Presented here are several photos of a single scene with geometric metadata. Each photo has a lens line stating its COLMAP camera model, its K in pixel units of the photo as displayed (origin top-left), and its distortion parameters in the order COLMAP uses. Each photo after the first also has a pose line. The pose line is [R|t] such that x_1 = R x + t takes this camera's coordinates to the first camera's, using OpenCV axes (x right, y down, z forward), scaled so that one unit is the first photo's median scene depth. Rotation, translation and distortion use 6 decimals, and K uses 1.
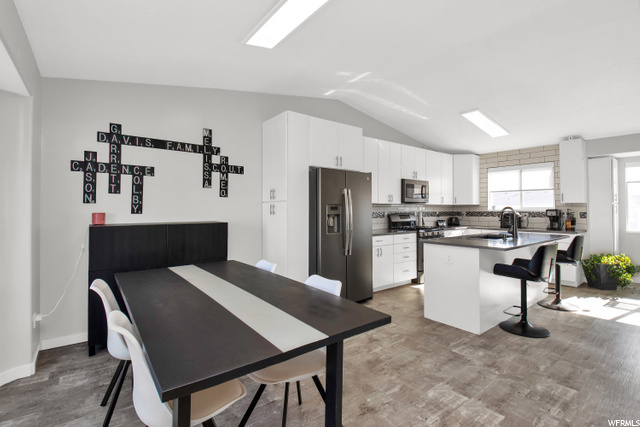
lens RADIAL K [[294.8, 0, 325.9], [0, 294.8, 209.1], [0, 0, 1]] dist [-0.004763, -0.007894]
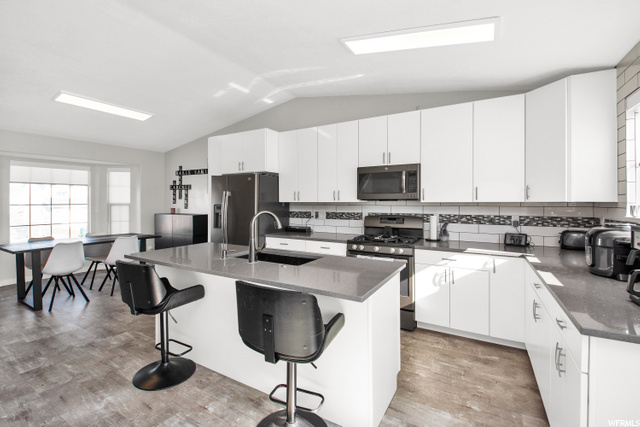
lens RADIAL K [[294.8, 0, 312.6], [0, 294.8, 196.7], [0, 0, 1]] dist [-0.004763, -0.007894]
pose [[0.350363, -0.013725, -0.936514, 1.091404], [0.002711, 0.999903, -0.013640, -0.025956], [0.936610, 0.002240, 0.350366, 0.781070]]
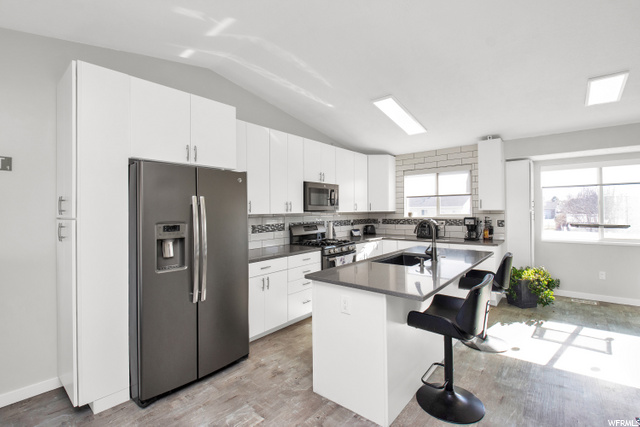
lens RADIAL K [[294.8, 0, 322.5], [0, 294.8, 213.7], [0, 0, 1]] dist [-0.004763, -0.007894]
pose [[0.975430, -0.013348, 0.219907, 0.158680], [0.011569, 0.999889, 0.009374, -0.027758], [-0.220008, -0.006600, 0.975476, 0.261736]]
